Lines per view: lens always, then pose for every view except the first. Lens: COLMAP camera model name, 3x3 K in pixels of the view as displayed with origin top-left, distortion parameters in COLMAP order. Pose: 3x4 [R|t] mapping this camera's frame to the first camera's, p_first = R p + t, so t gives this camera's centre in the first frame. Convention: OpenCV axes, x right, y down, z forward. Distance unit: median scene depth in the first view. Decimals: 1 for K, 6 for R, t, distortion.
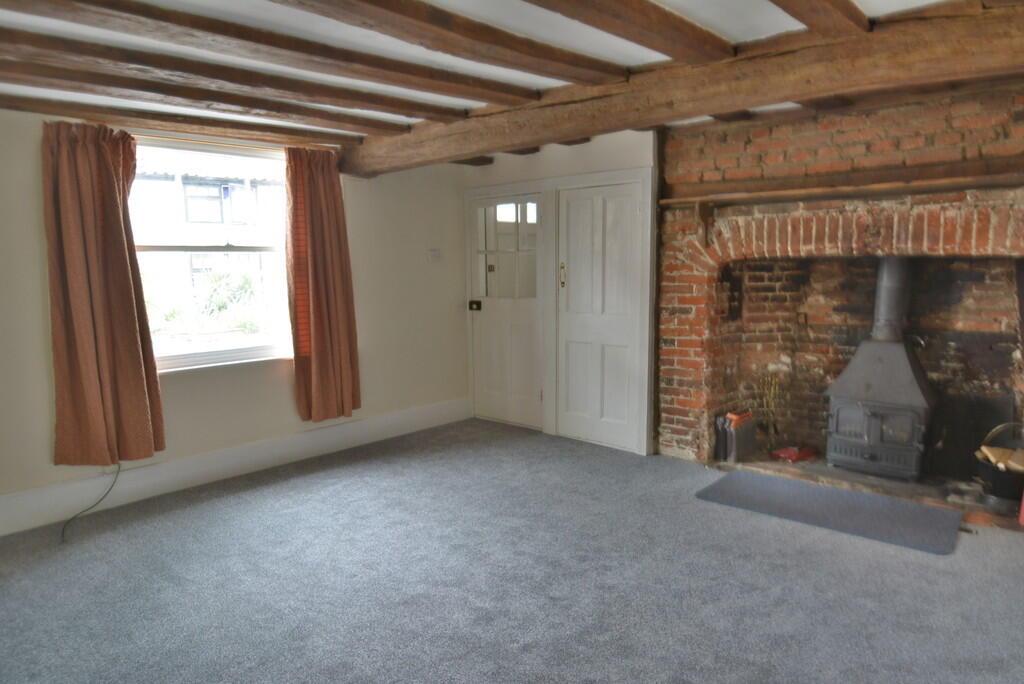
lens RADIAL K [[644.6, 0, 507.4], [0, 644.6, 342.3], [0, 0, 1]] dist [-0.034555, 0.013576]
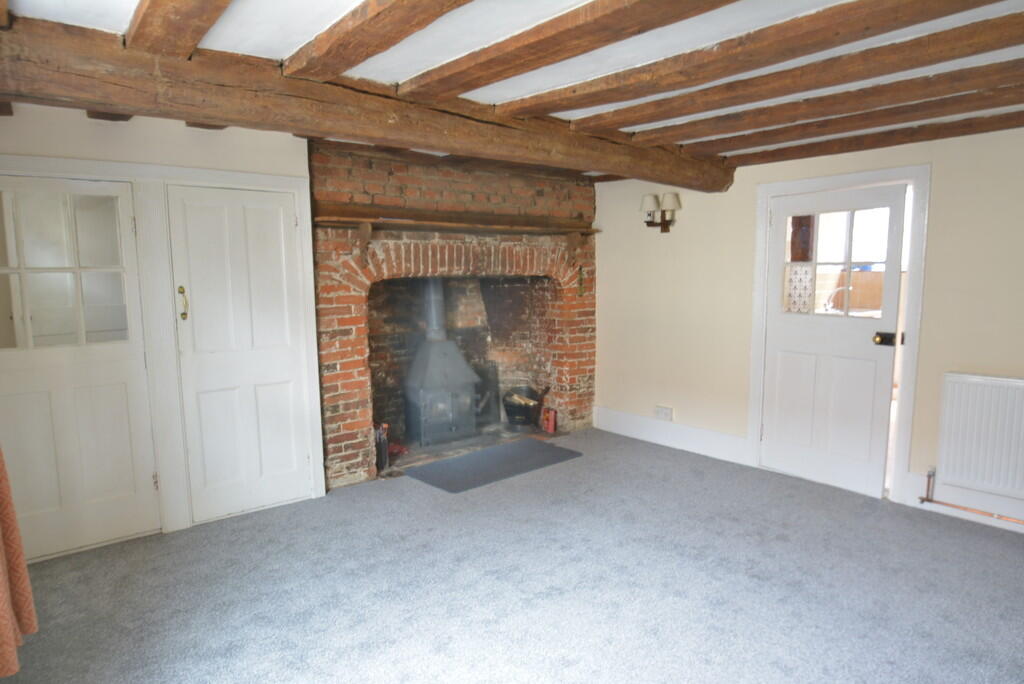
lens RADIAL K [[644.6, 0, 508.1], [0, 644.6, 342.3], [0, 0, 1]] dist [-0.034555, 0.013576]
pose [[0.124366, -0.094762, 0.987701, -0.698429], [0.135071, 0.987780, 0.077762, -0.081132], [-0.983000, 0.123739, 0.135646, 0.664526]]
